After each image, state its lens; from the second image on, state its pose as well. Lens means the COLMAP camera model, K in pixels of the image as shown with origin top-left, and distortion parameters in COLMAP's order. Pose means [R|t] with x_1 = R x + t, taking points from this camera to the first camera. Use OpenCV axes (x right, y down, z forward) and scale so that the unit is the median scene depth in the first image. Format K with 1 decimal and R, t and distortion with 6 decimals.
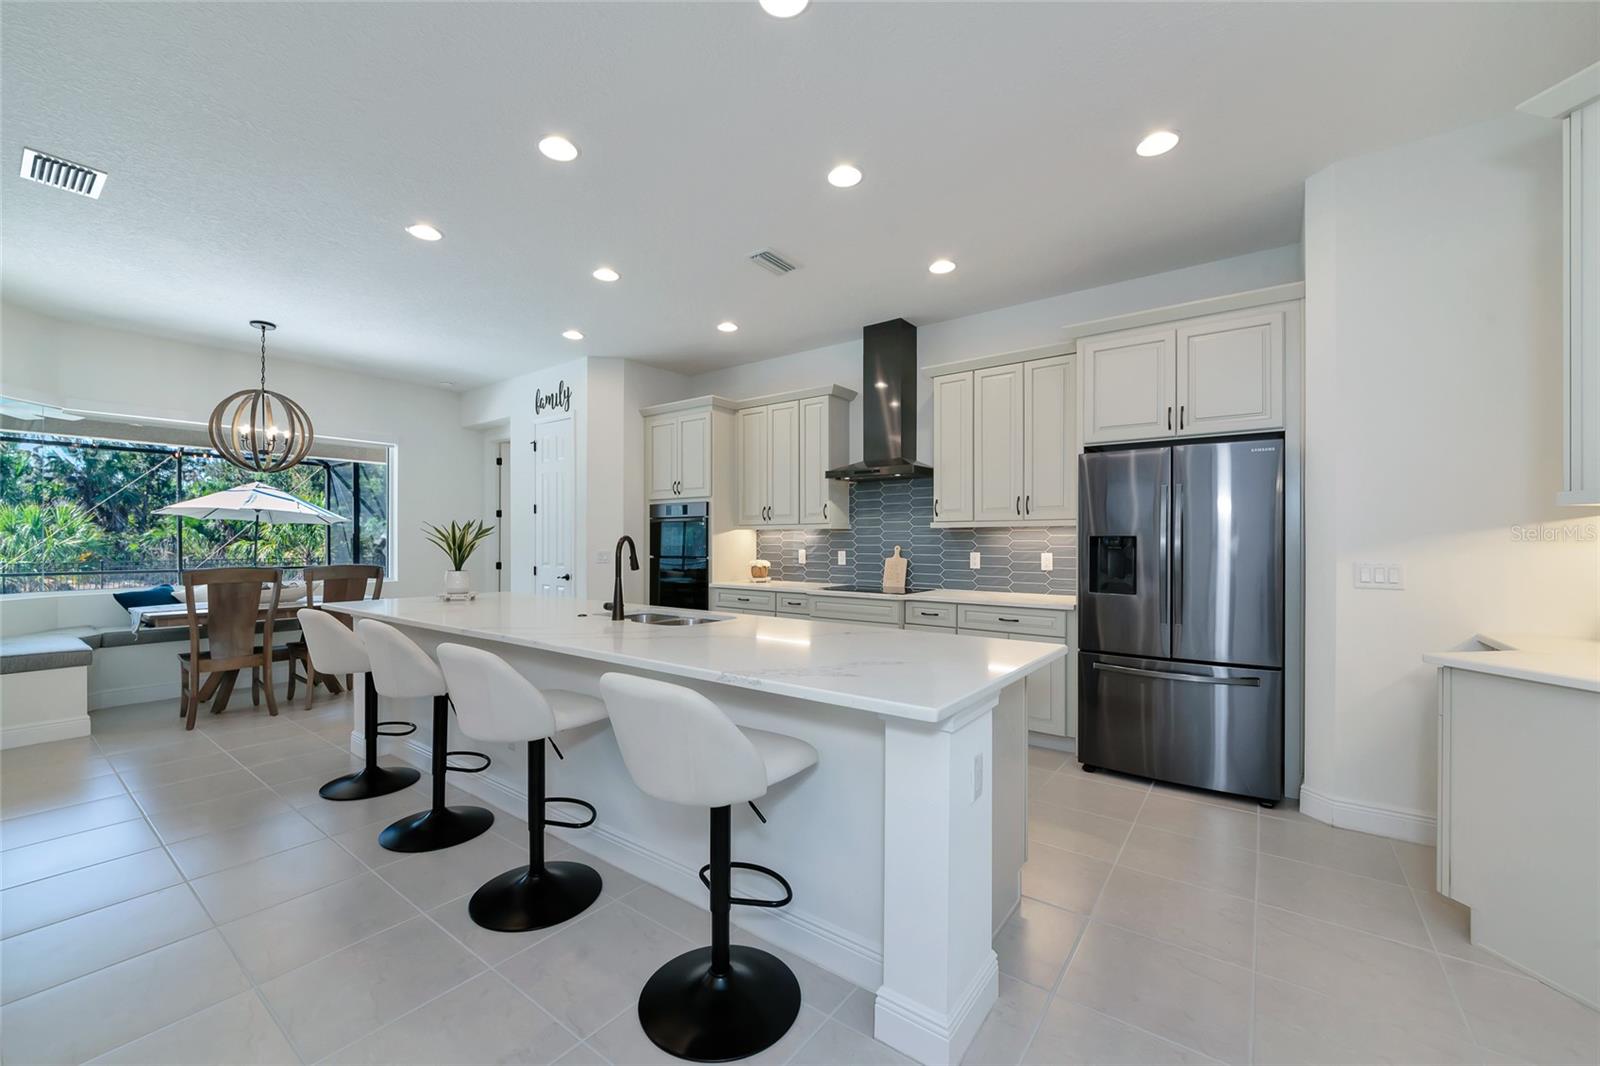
lens RADIAL K [[639.5, 0, 788.0], [0, 639.5, 537.0], [0, 0, 1]] dist [0.016117, 0.000151]
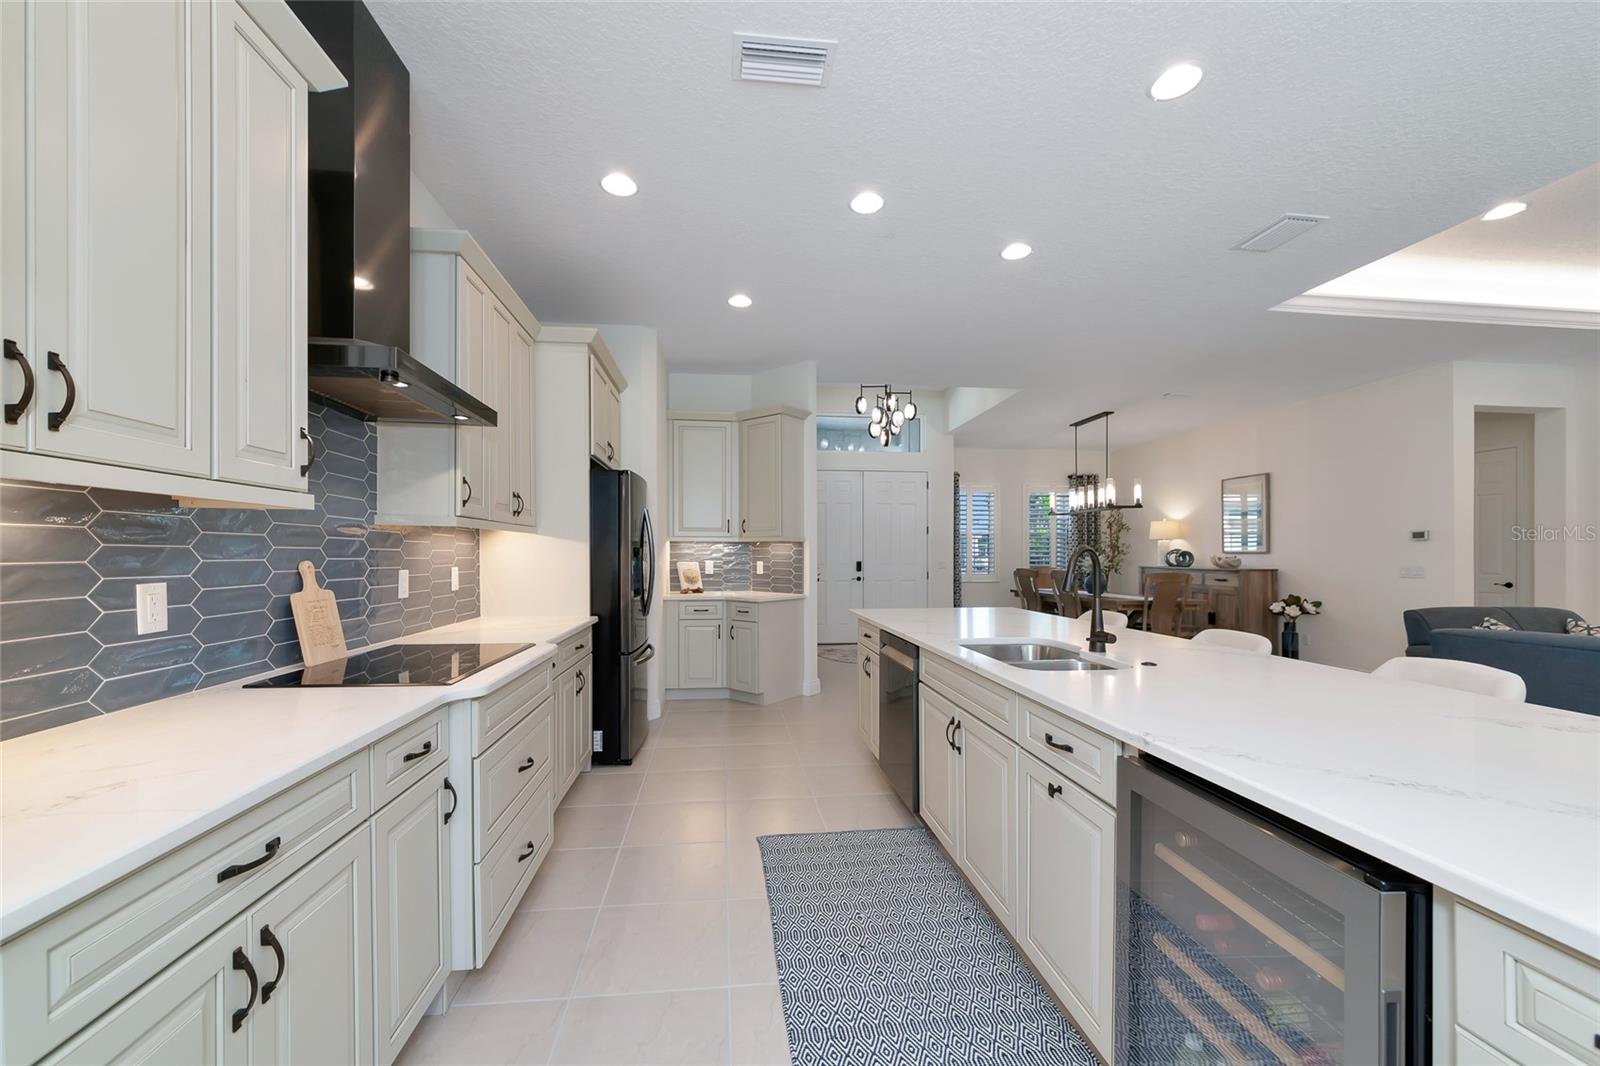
lens RADIAL K [[608.7, 0, 796.9], [0, 608.7, 556.1], [0, 0, 1]] dist [-0.001939, 0.000376]
pose [[-0.699361, -0.005924, 0.714744, -0.316752], [-0.007492, 0.999971, 0.000957, 0.007895], [-0.714729, -0.004685, -0.699385, 1.030223]]
